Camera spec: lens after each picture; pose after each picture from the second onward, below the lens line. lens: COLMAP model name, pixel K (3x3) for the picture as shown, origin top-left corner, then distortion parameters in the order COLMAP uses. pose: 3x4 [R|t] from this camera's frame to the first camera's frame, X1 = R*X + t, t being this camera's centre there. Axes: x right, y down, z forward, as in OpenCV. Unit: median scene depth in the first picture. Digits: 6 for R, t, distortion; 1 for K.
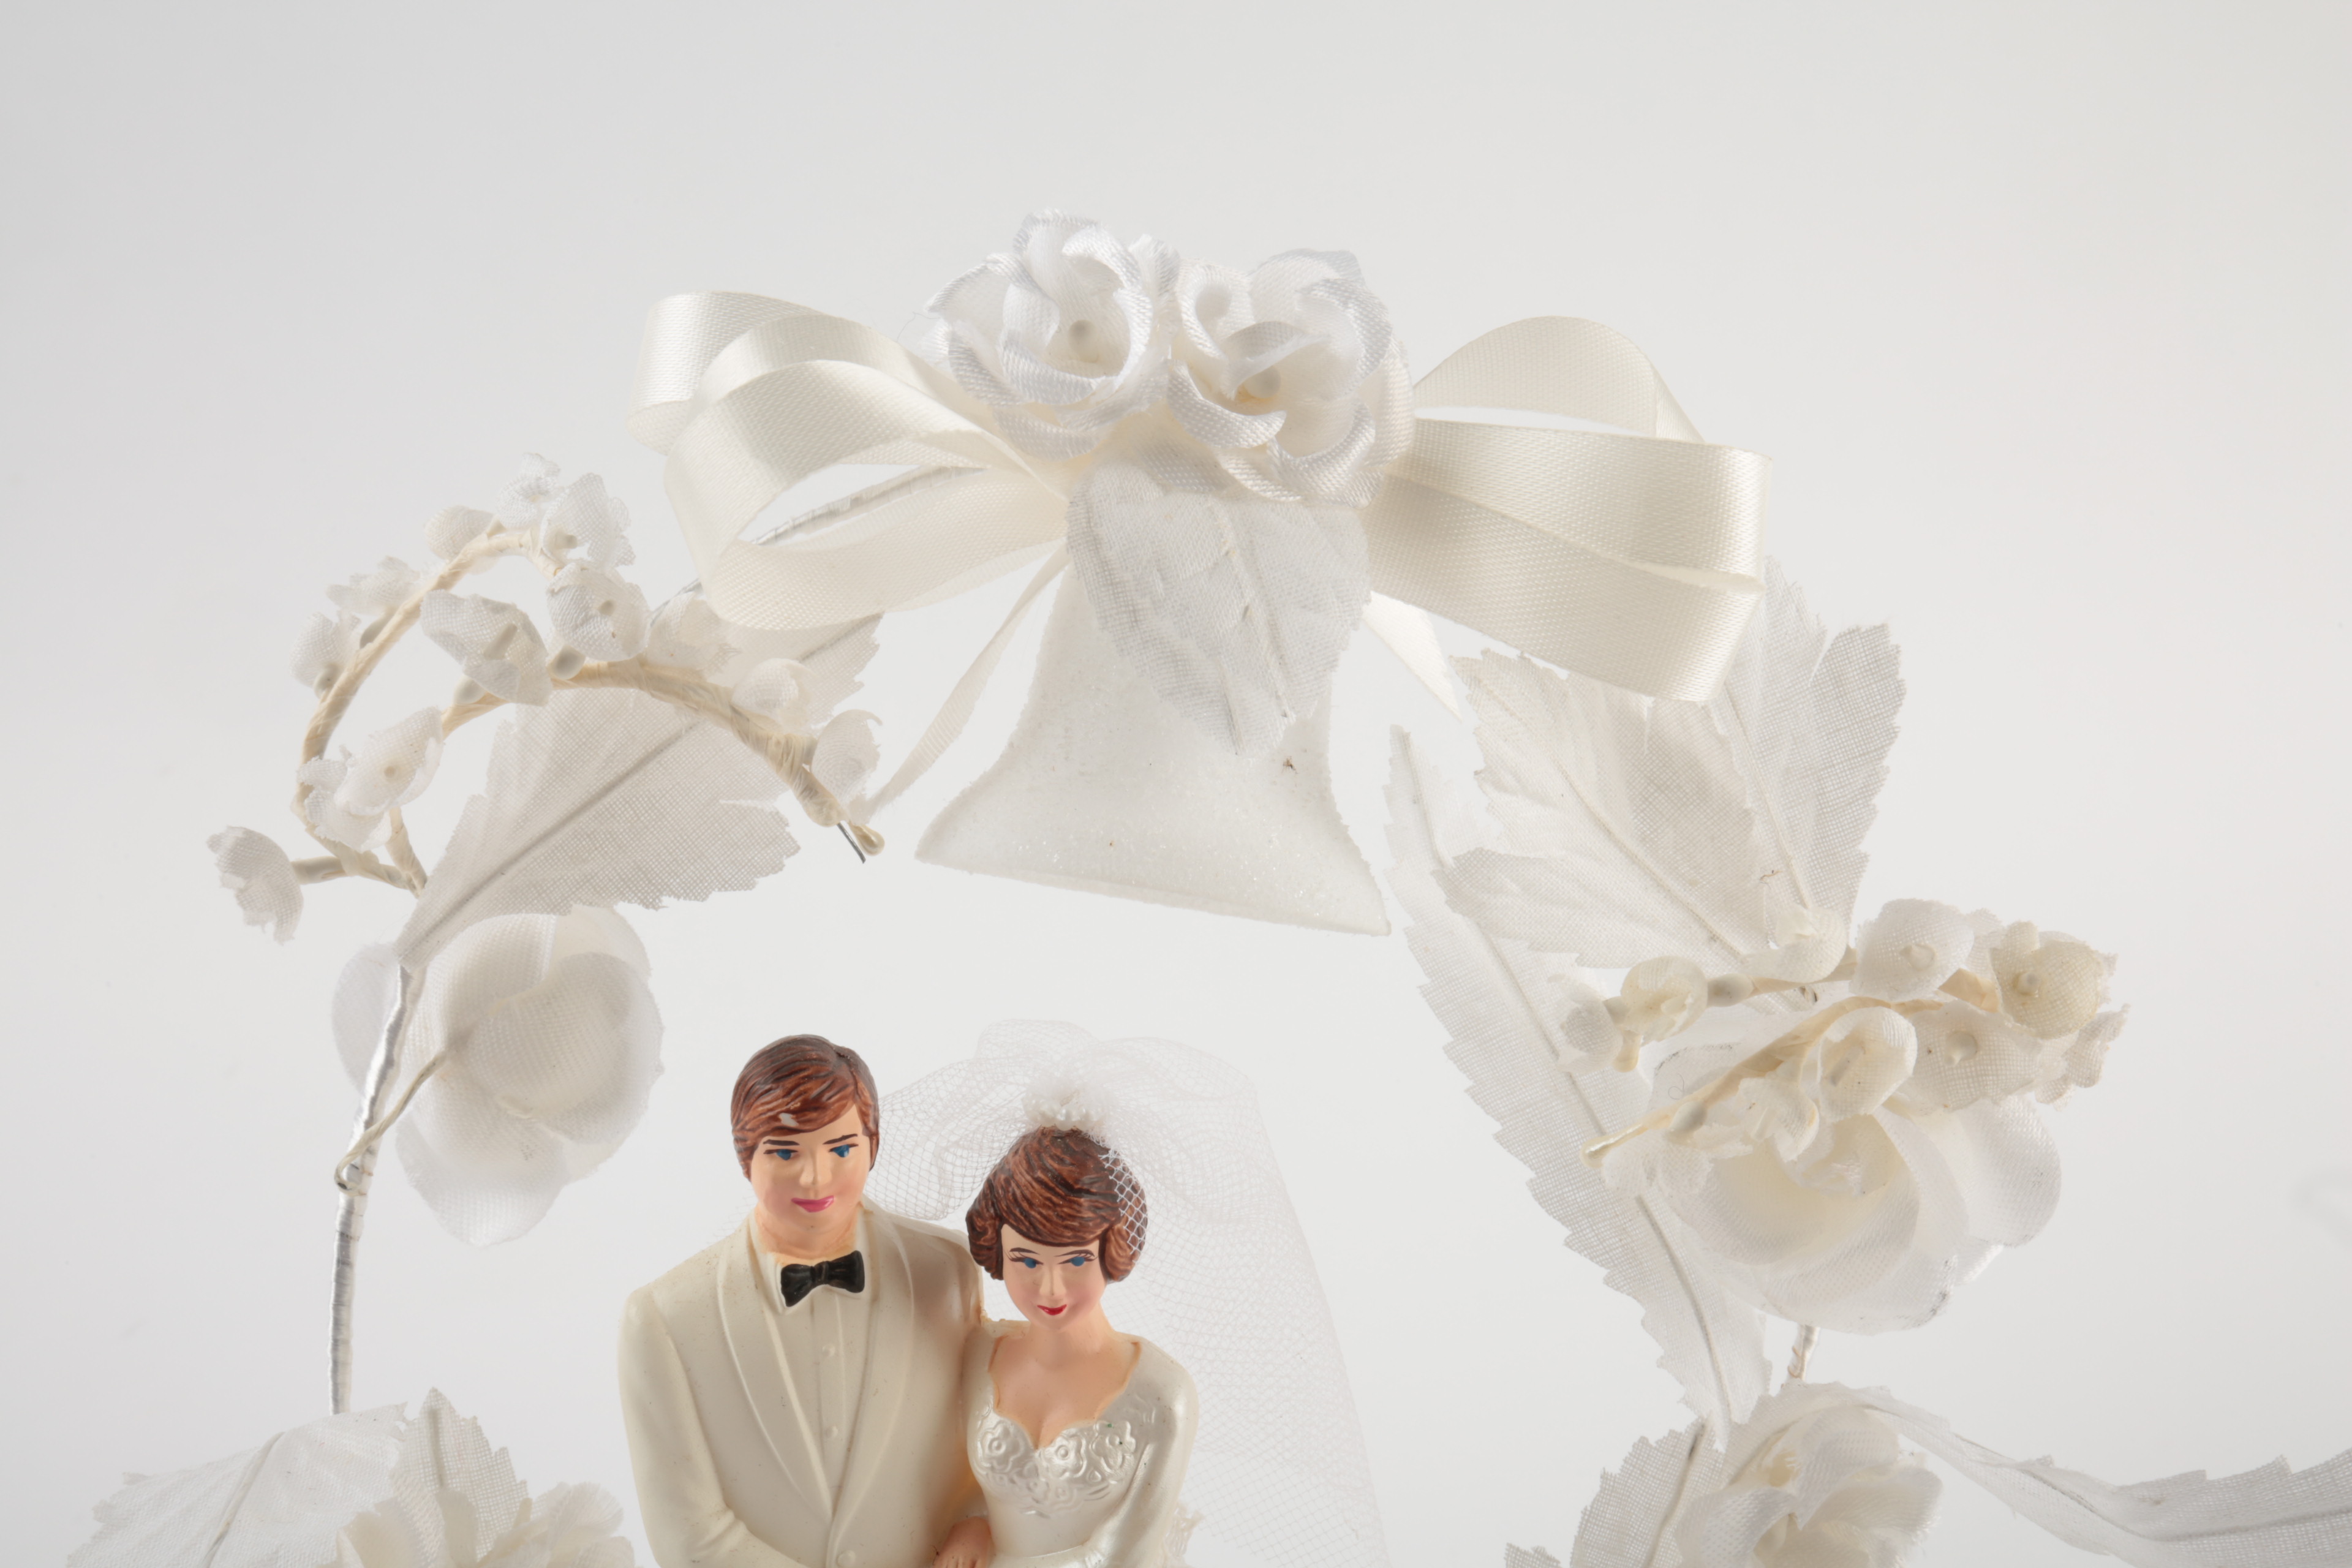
lens RADIAL K [[2234.5, 0, 1179.8], [0, 2234.5, 748.6], [0, 0, 1]] dist [0.042947, 0.010438]
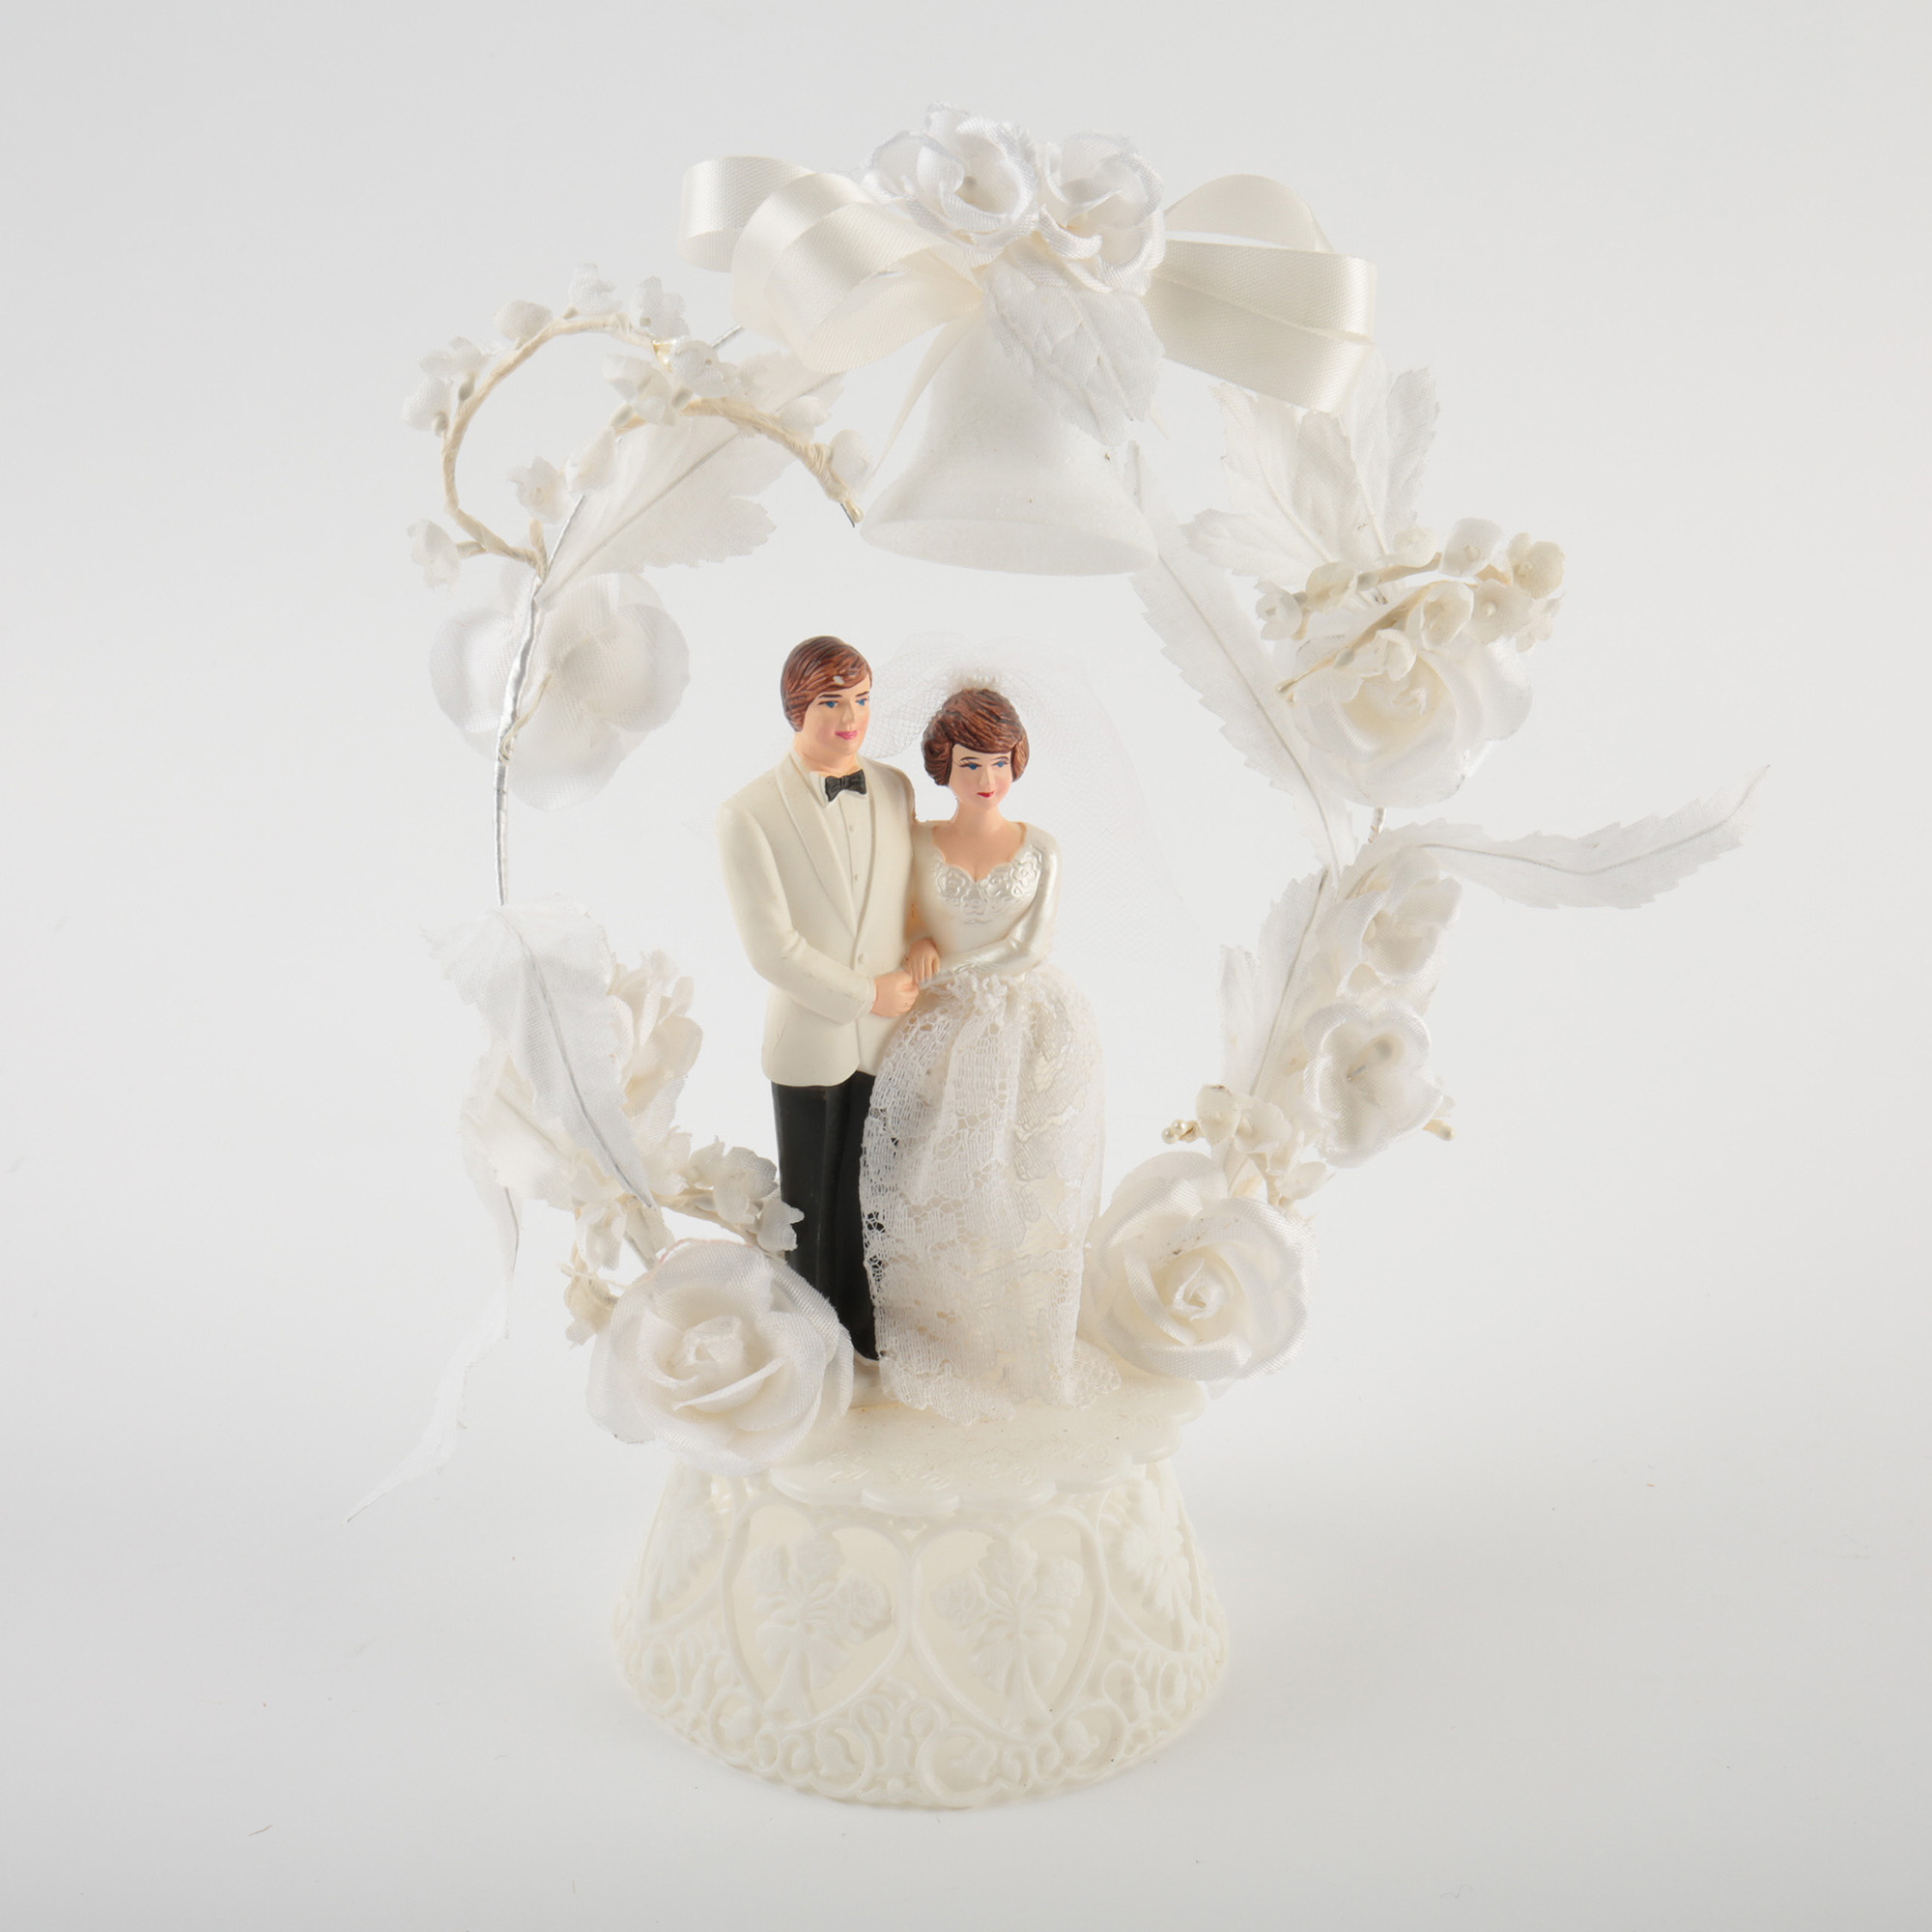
lens RADIAL K [[2864.4, 0, 966.0], [0, 2864.4, 966.0], [0, 0, 1]] dist [0.002844, 0.696842]
pose [[0.959417, -0.069003, 0.273419, -0.644520], [0.038024, 0.992400, 0.117029, 0.126247], [-0.279417, -0.101883, 0.954749, -1.002209]]
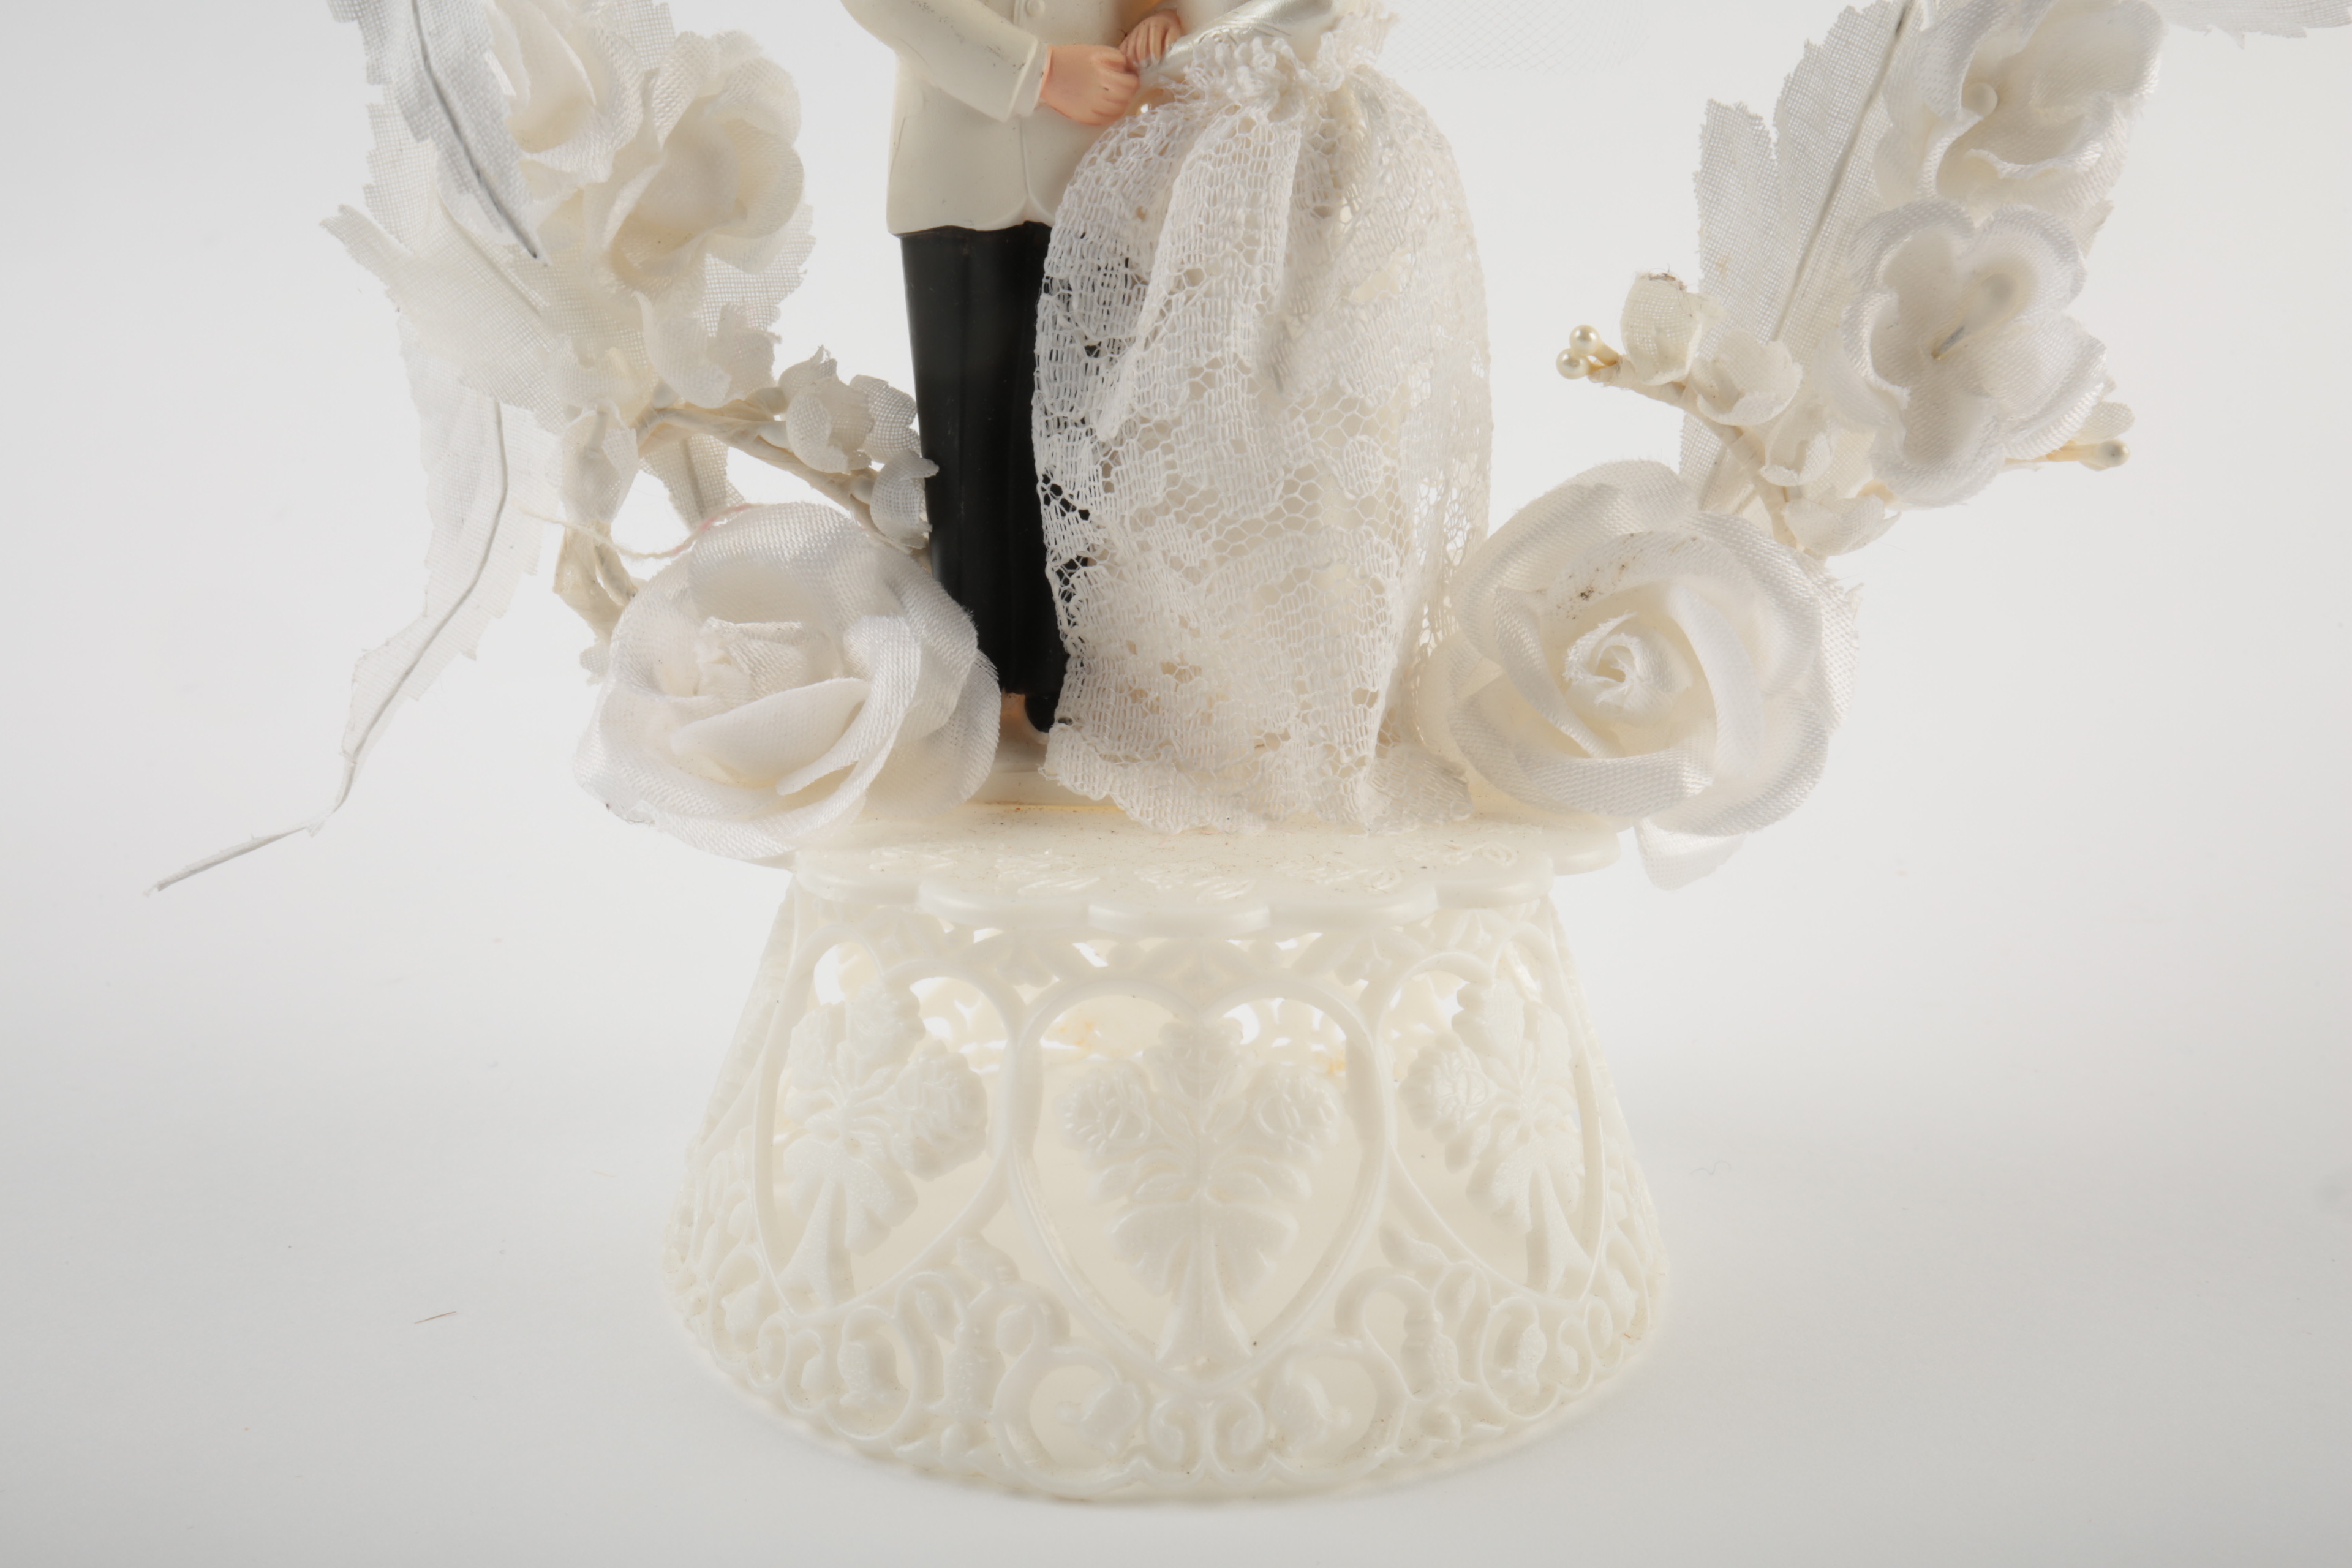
lens RADIAL K [[2234.5, 0, 1179.8], [0, 2234.5, 748.6], [0, 0, 1]] dist [0.042947, 0.010438]
pose [[0.999933, 0.009999, 0.005860, -0.089126], [-0.010047, 0.999916, 0.008160, 0.668575], [-0.005778, -0.008219, 0.999950, 0.039152]]
